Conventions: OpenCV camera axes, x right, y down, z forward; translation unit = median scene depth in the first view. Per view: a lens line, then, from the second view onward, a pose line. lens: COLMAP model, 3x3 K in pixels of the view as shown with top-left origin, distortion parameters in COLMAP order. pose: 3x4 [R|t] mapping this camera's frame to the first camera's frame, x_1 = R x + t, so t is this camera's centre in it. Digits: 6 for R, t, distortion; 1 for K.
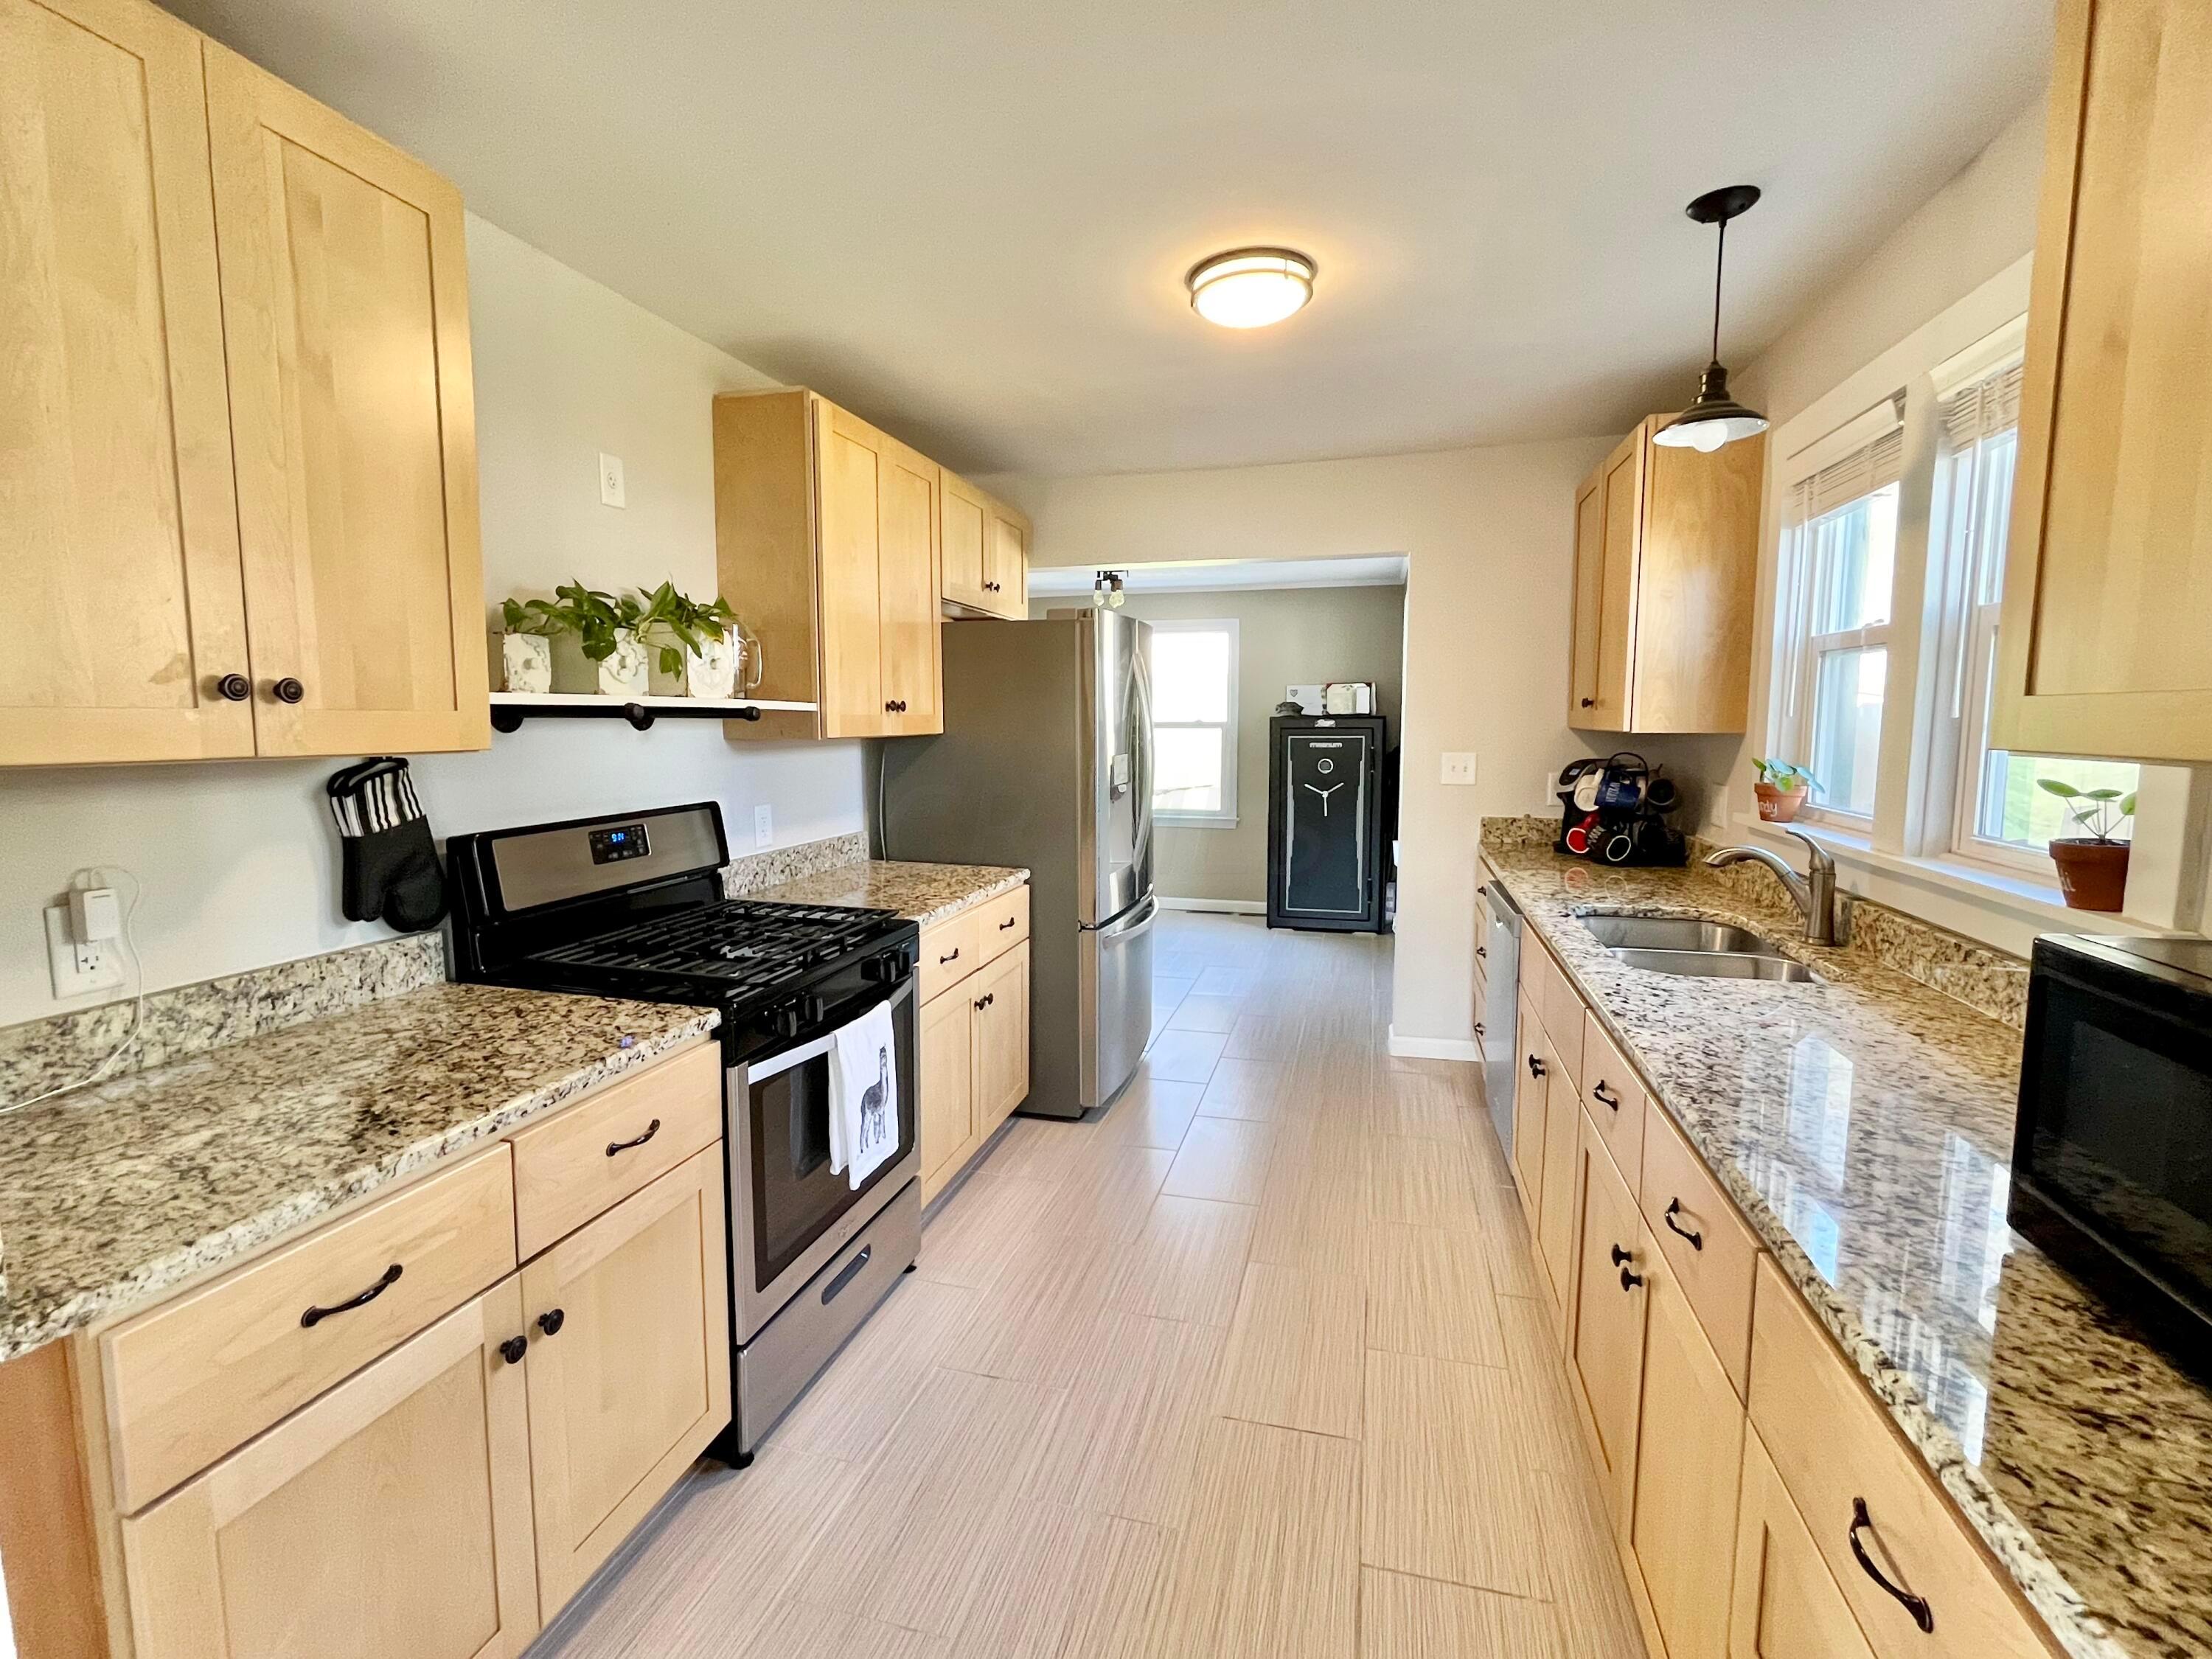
lens RADIAL K [[985.6, 0, 1105.2], [0, 985.6, 821.6], [0, 0, 1]] dist [-0.001974, -0.000173]
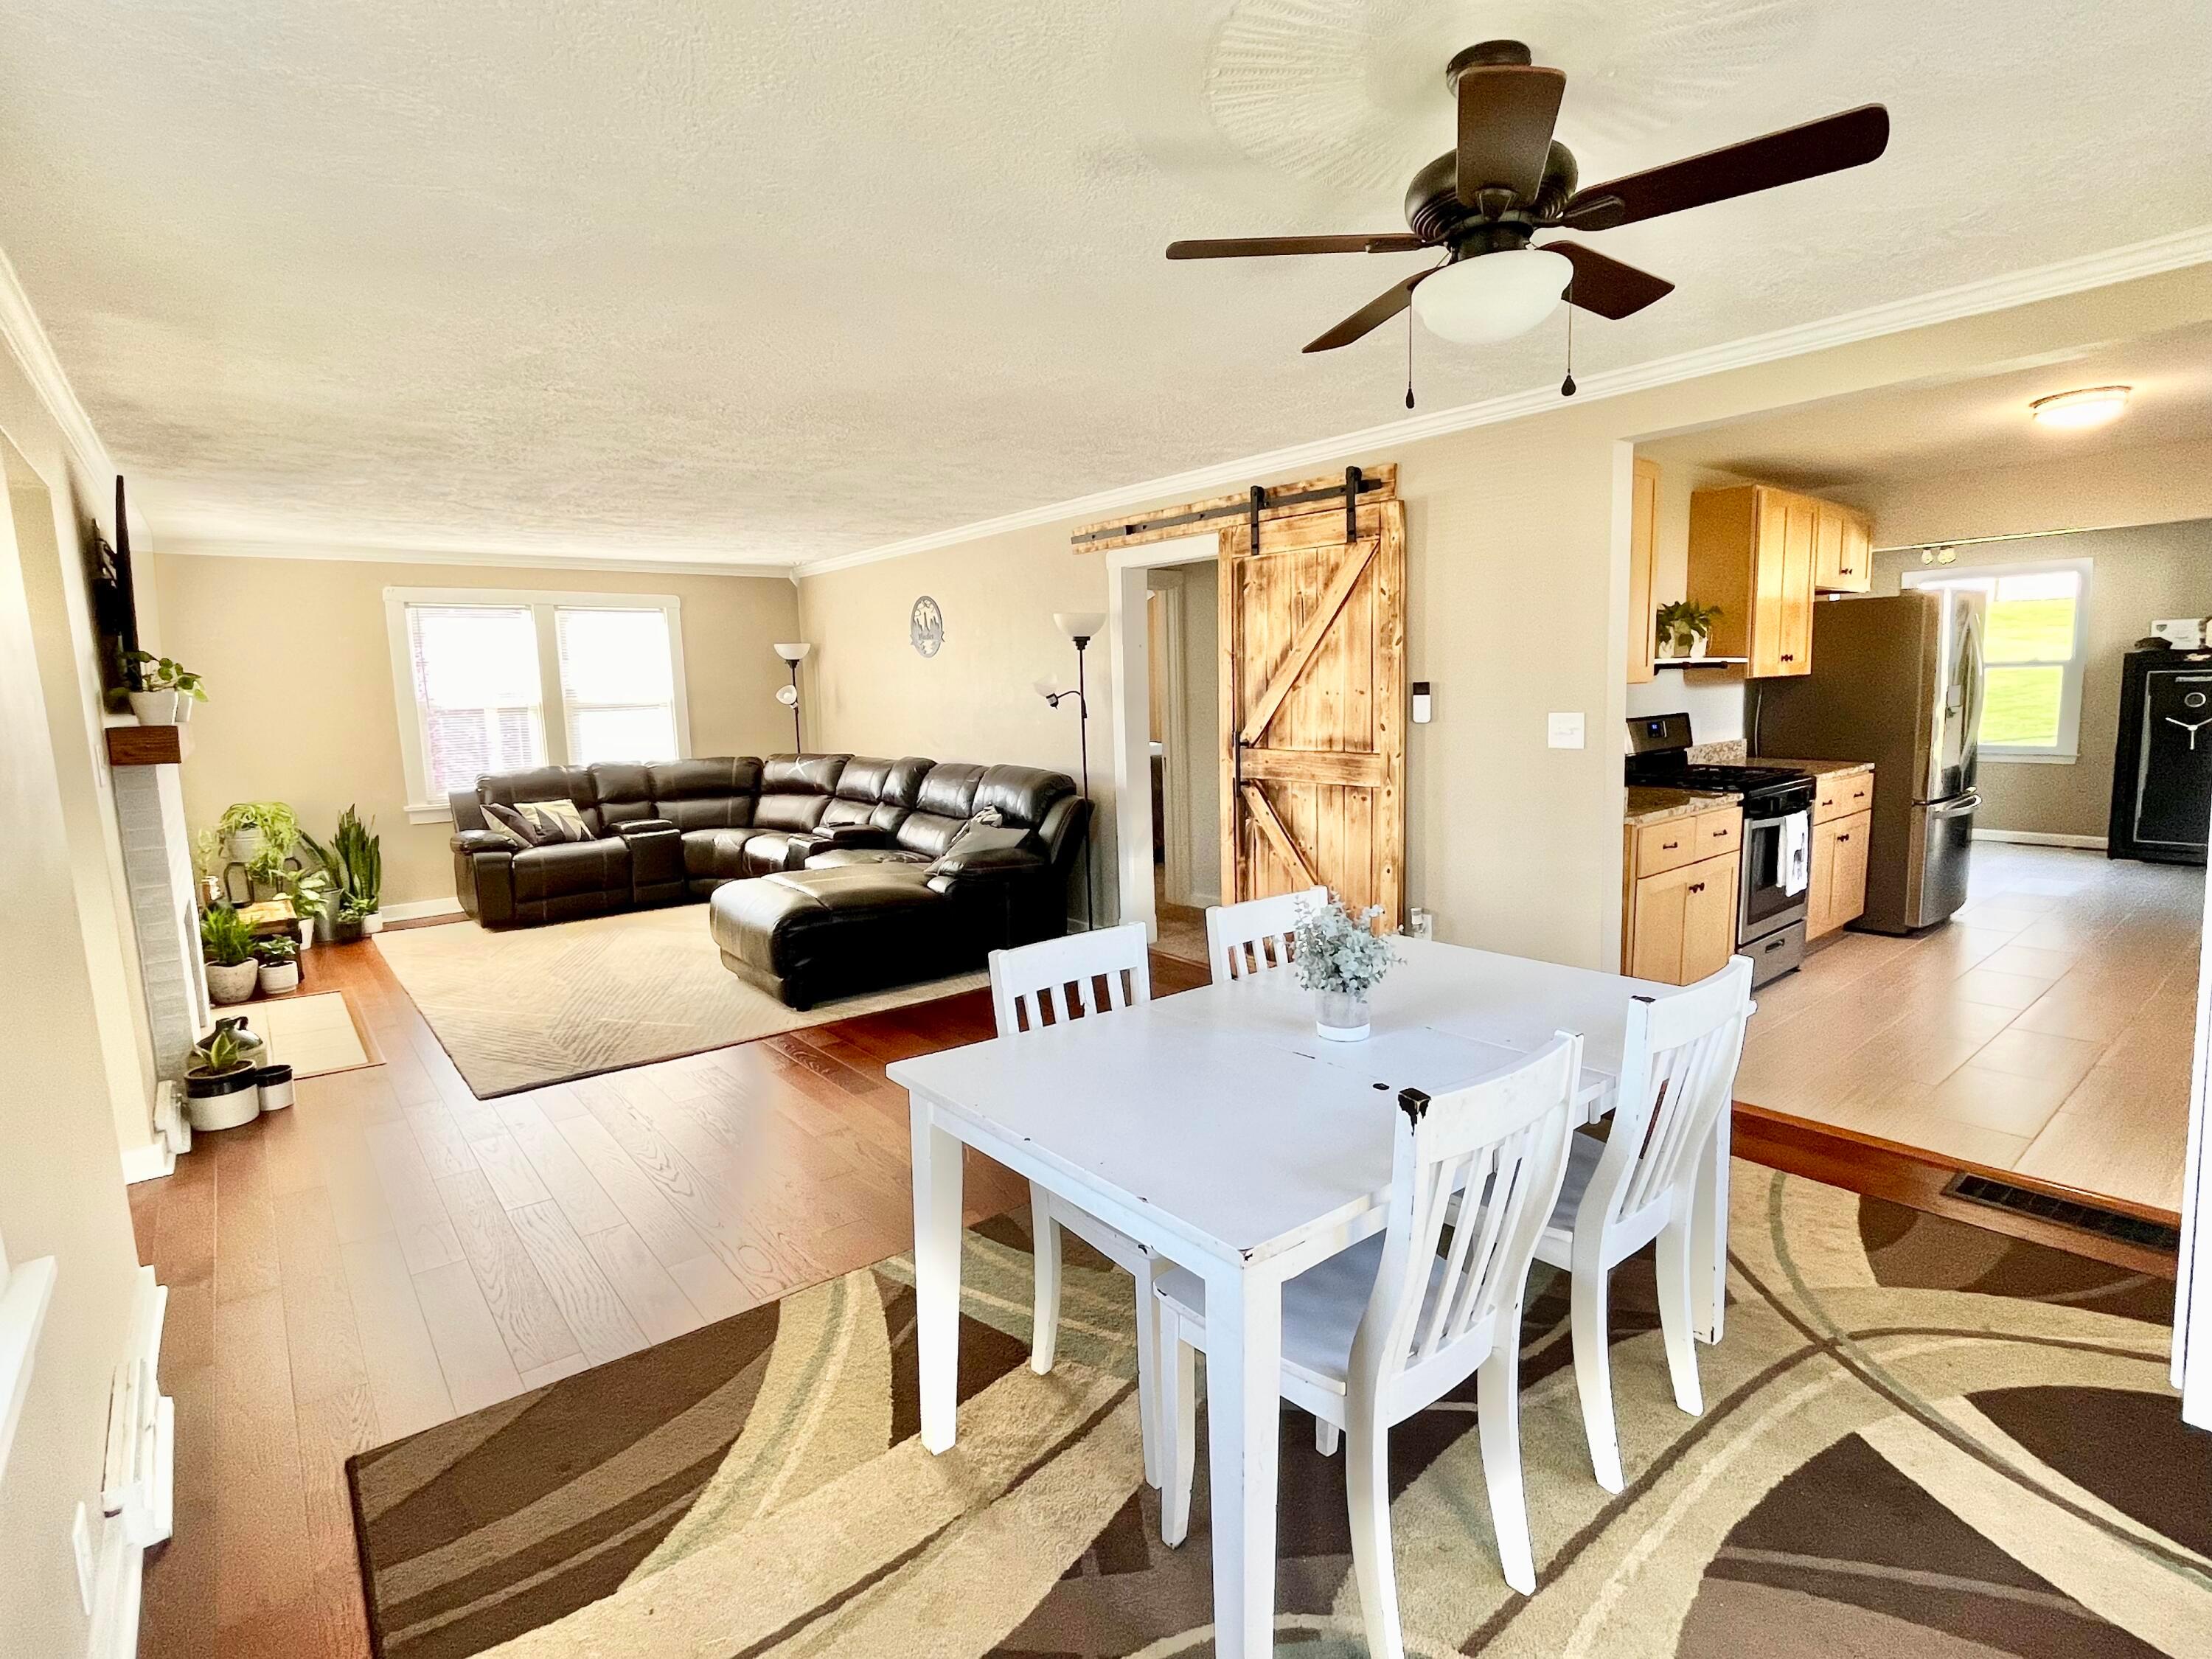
lens RADIAL K [[1074.1, 0, 1116.3], [0, 1074.1, 819.6], [0, 0, 1]] dist [0.000937, -0.000025]
pose [[0.816742, 0.047536, -0.575042, -0.058755], [-0.030136, 0.998755, 0.039760, 0.081938], [0.576216, -0.015144, 0.817157, -0.793002]]
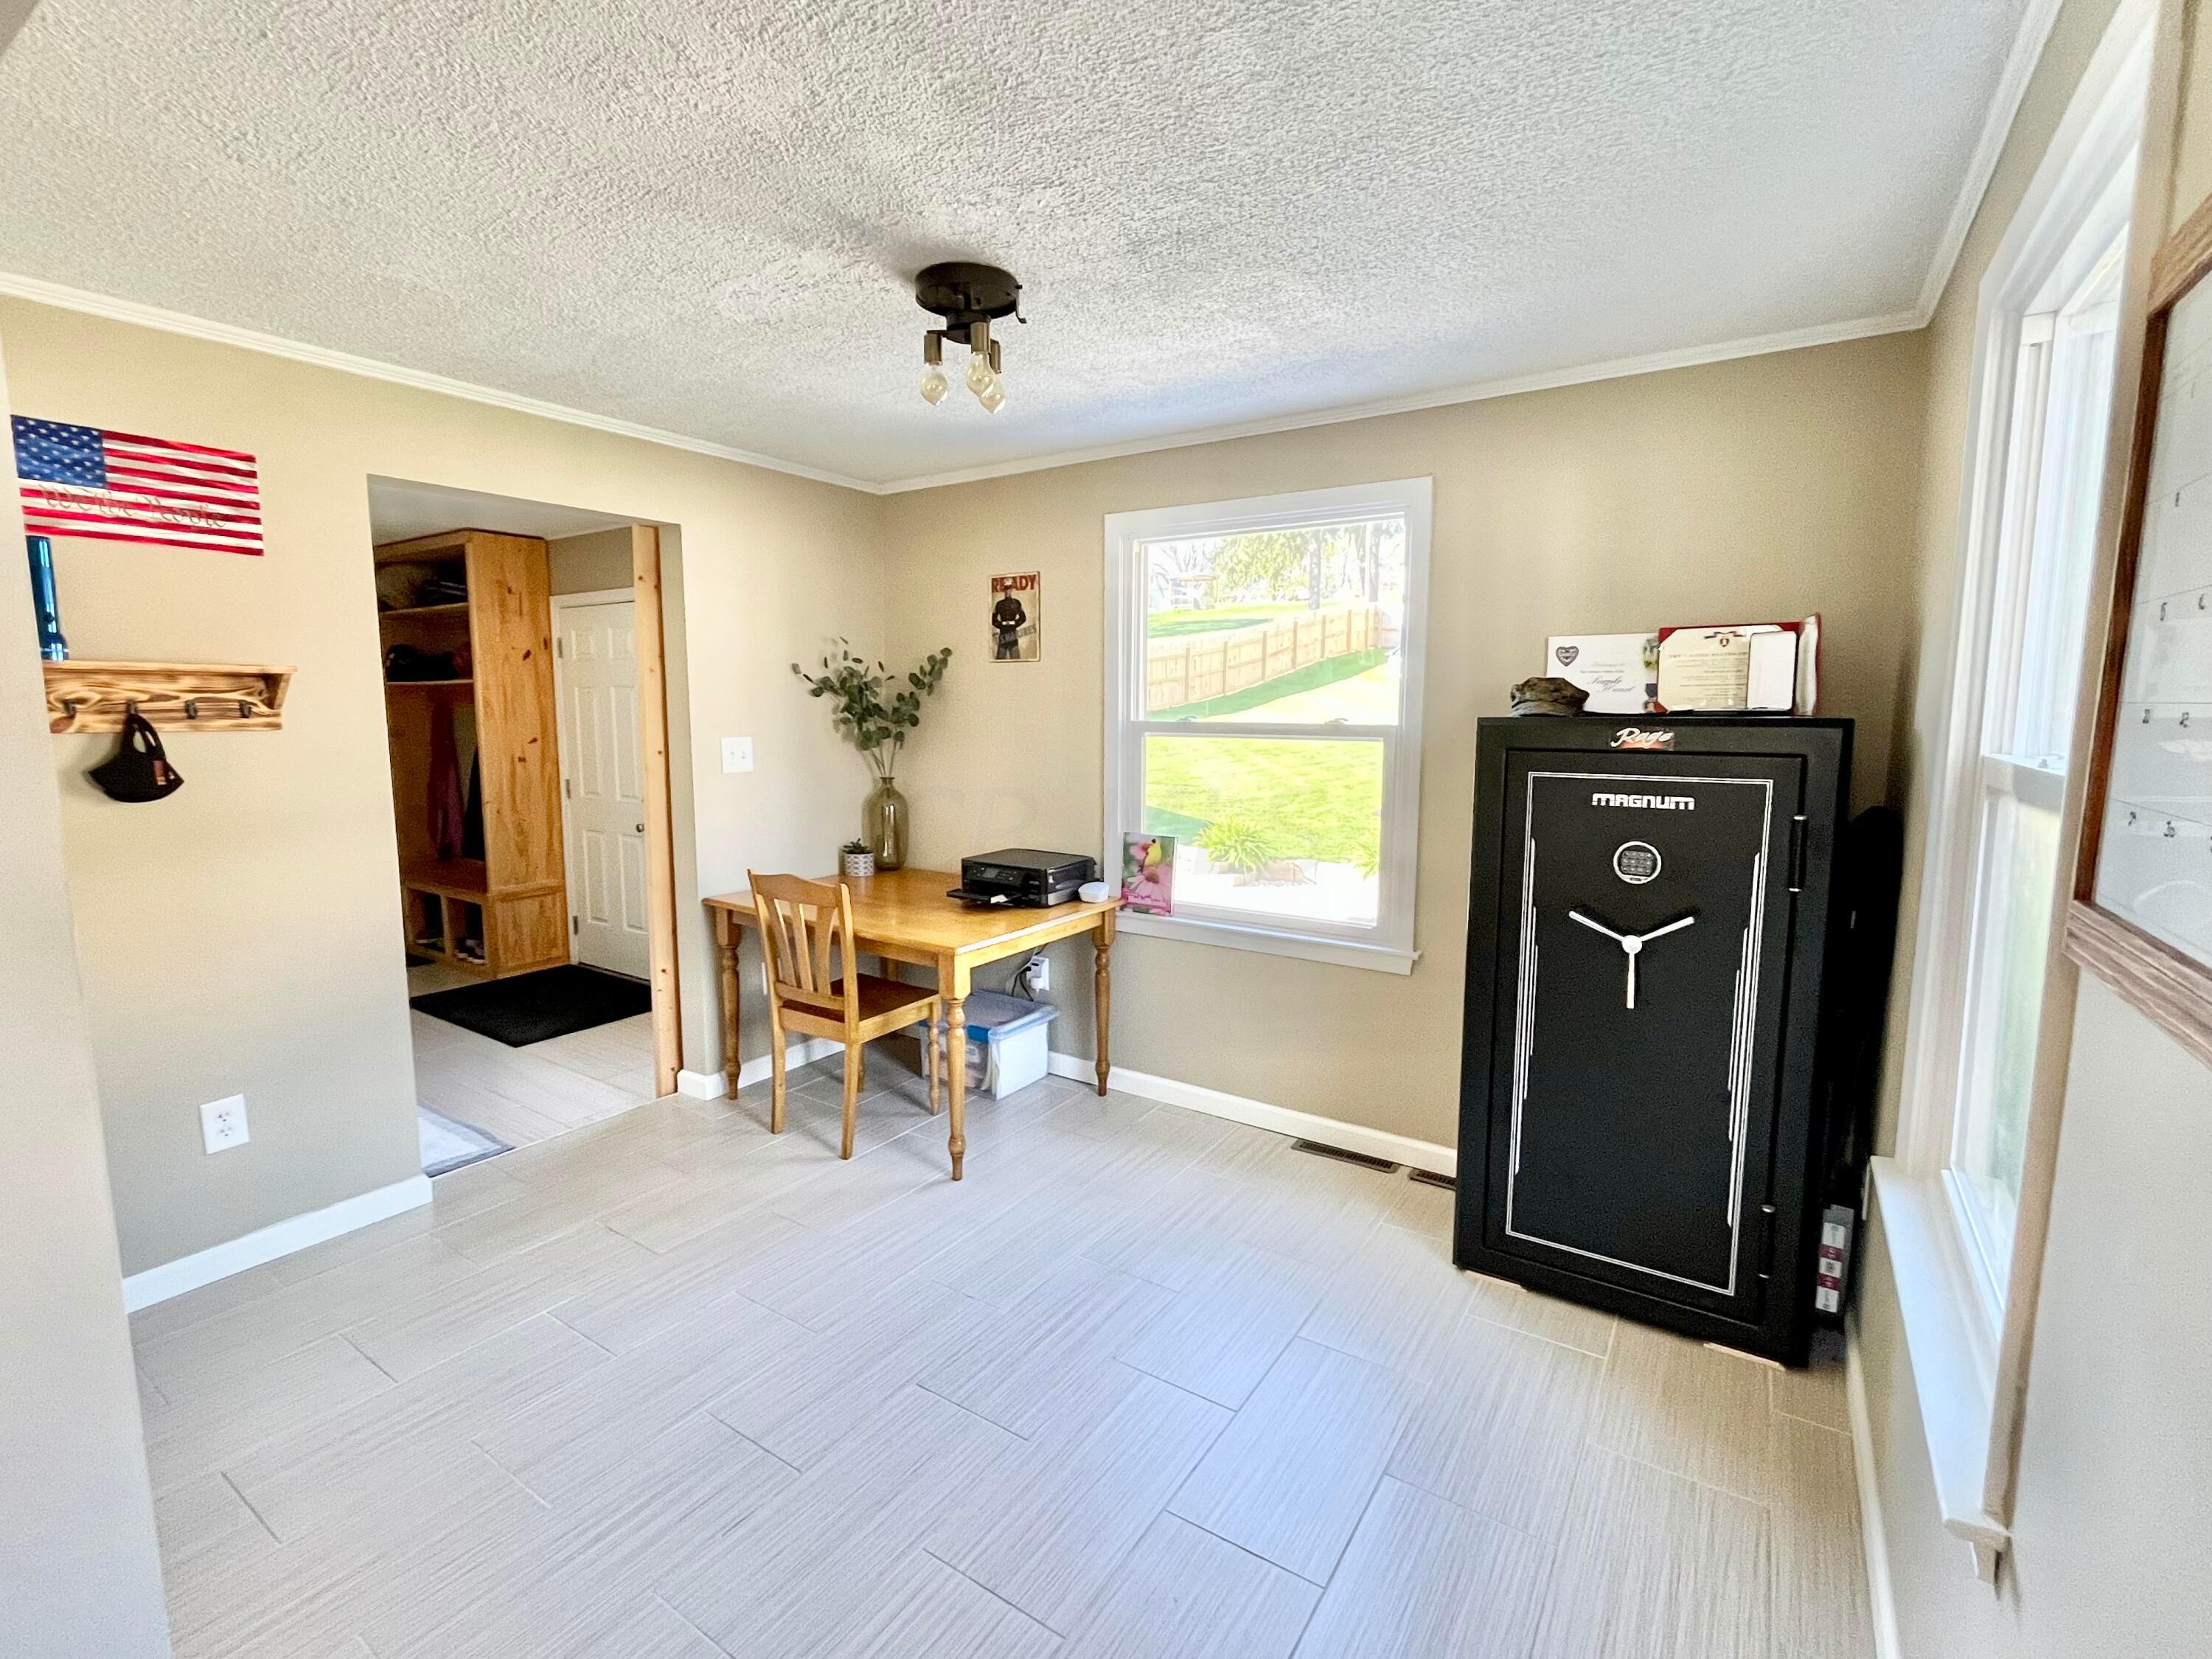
lens RADIAL K [[985.6, 0, 1107.2], [0, 985.6, 822.4], [0, 0, 1]] dist [-0.001974, -0.000173]
pose [[0.947396, 0.040077, -0.317543, 0.231125], [-0.033904, 0.999114, 0.024944, -0.107681], [0.318262, -0.012866, 0.947916, 0.904784]]
